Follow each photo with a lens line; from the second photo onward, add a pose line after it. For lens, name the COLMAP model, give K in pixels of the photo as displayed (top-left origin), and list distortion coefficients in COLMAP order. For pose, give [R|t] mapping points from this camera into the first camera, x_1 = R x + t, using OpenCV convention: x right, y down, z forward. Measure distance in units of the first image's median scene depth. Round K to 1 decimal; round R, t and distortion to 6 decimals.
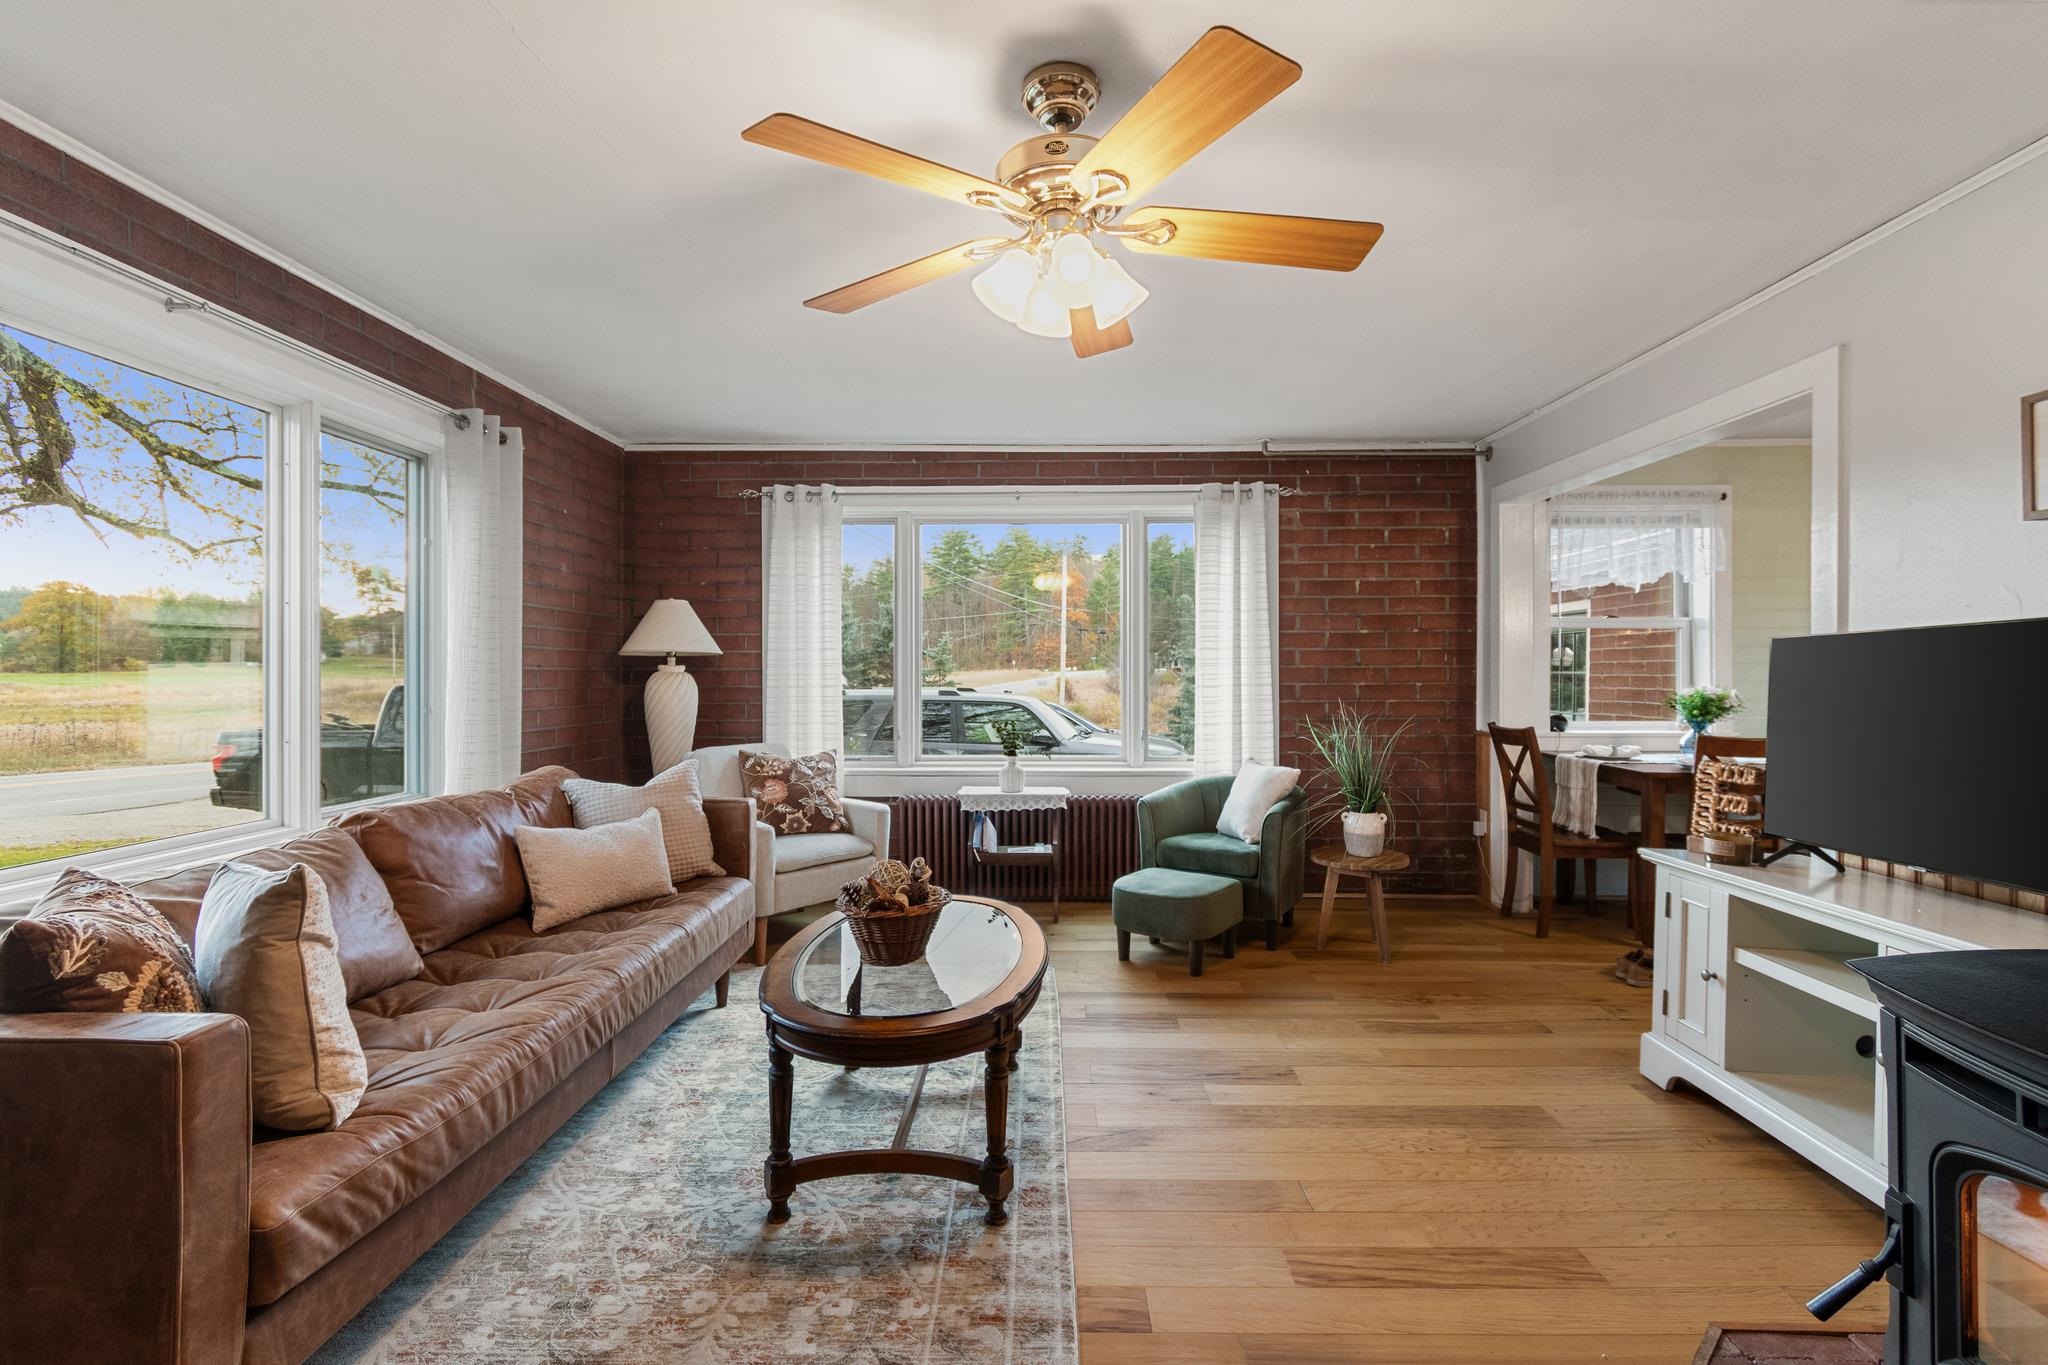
lens RADIAL K [[930.5, 0, 1034.4], [0, 930.5, 668.5], [0, 0, 1]] dist [0.001032, -0.001263]
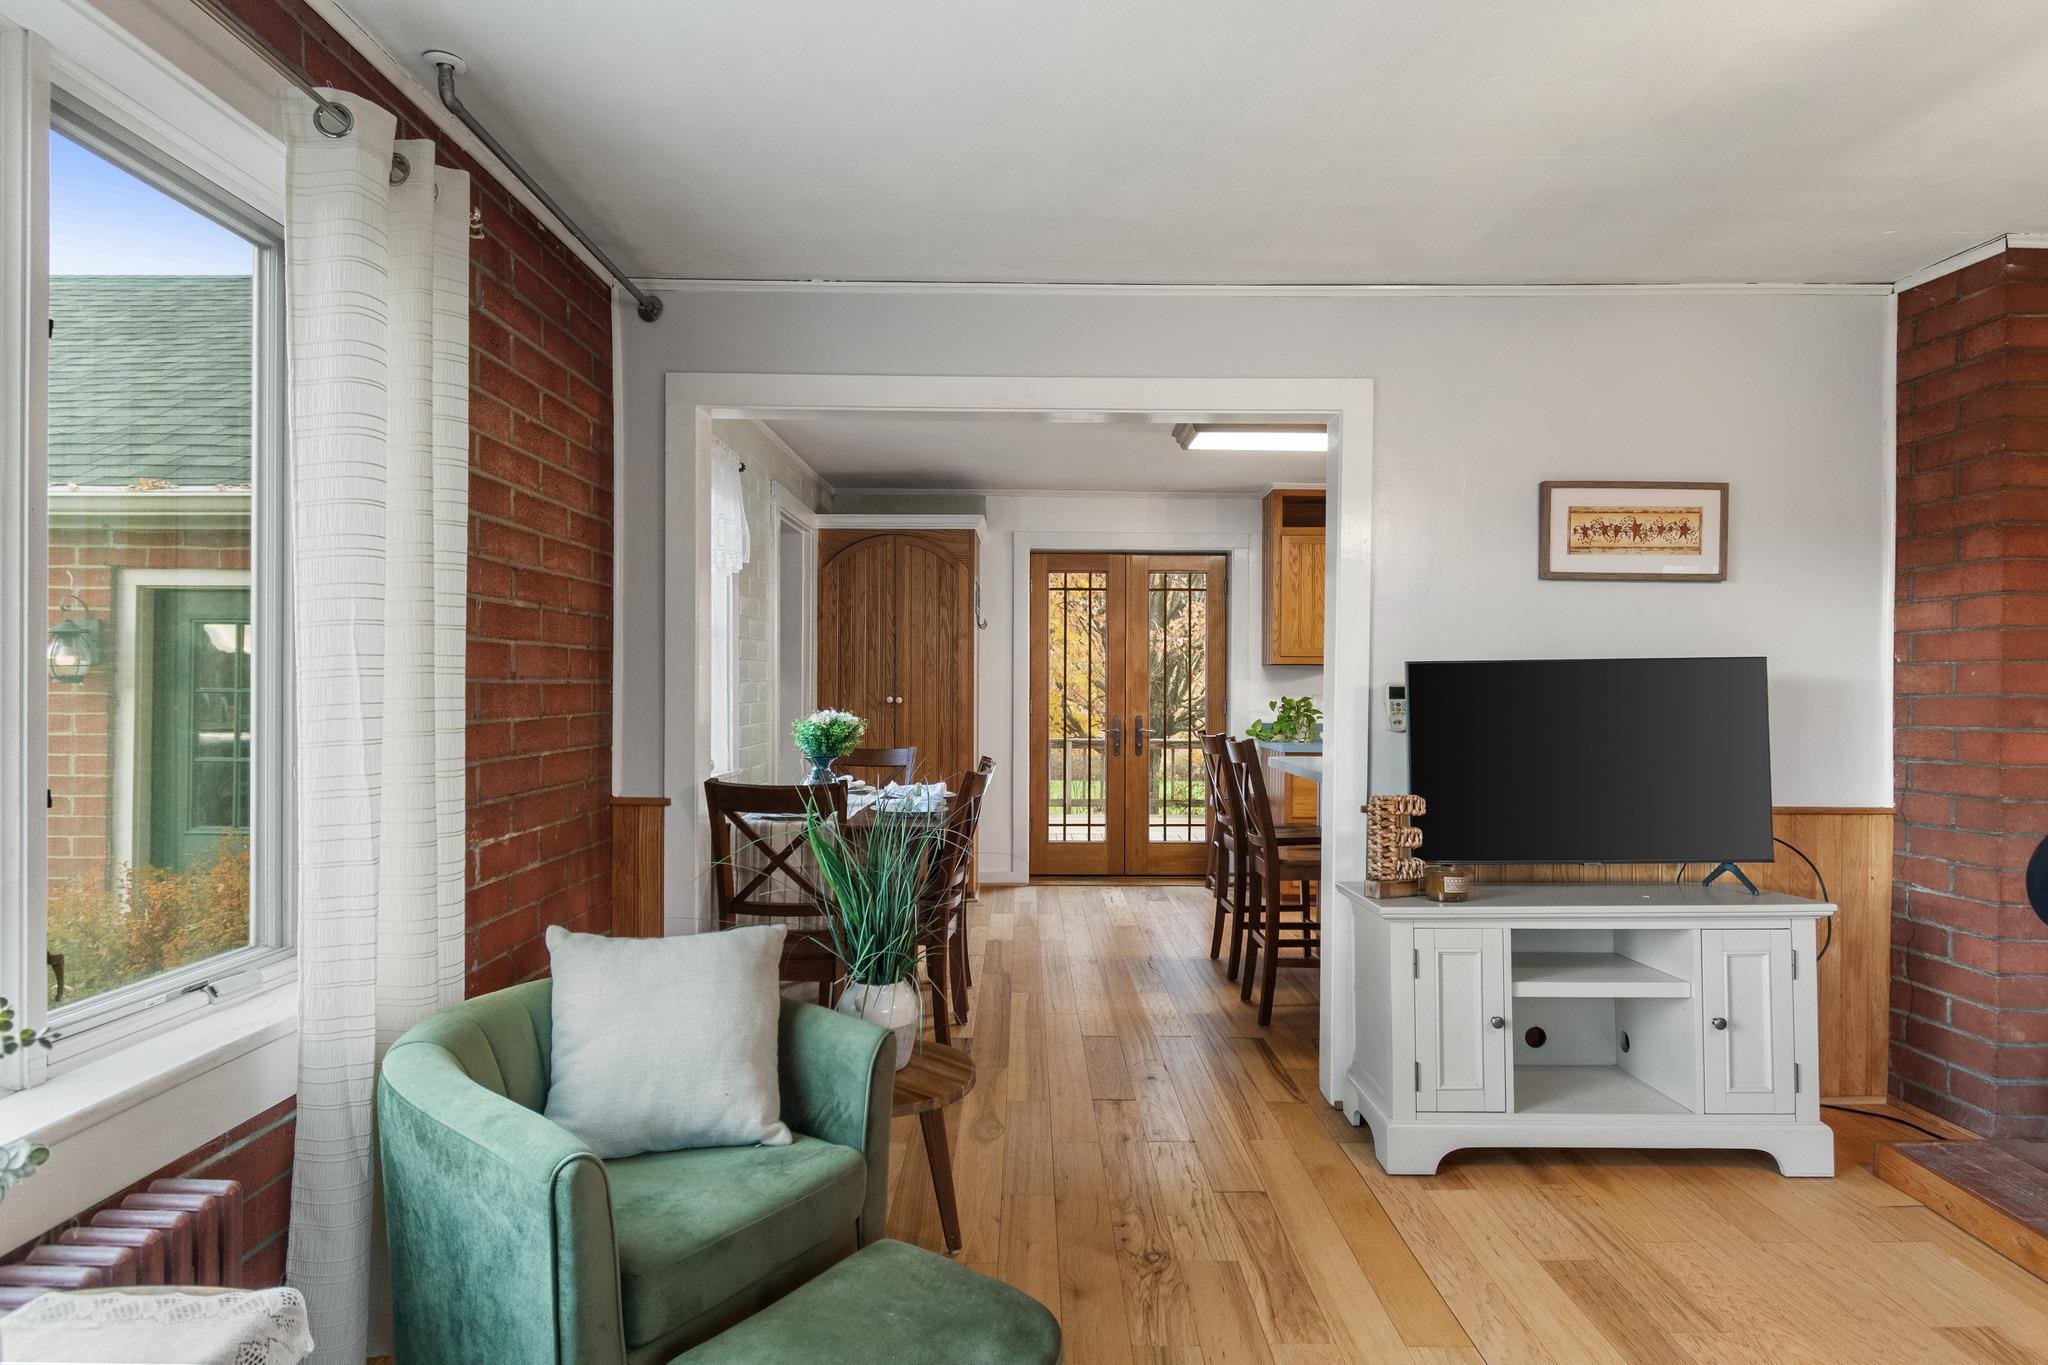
lens RADIAL K [[1135.7, 0, 1024.0], [0, 1135.7, 682.5], [0, 0, 1]] dist [0.000884, -0.000306]
pose [[-0.019587, 0.002766, 0.999804, -0.320885], [-0.006189, 0.999977, -0.002888, -0.004237], [-0.999789, -0.006244, -0.019570, 1.180532]]
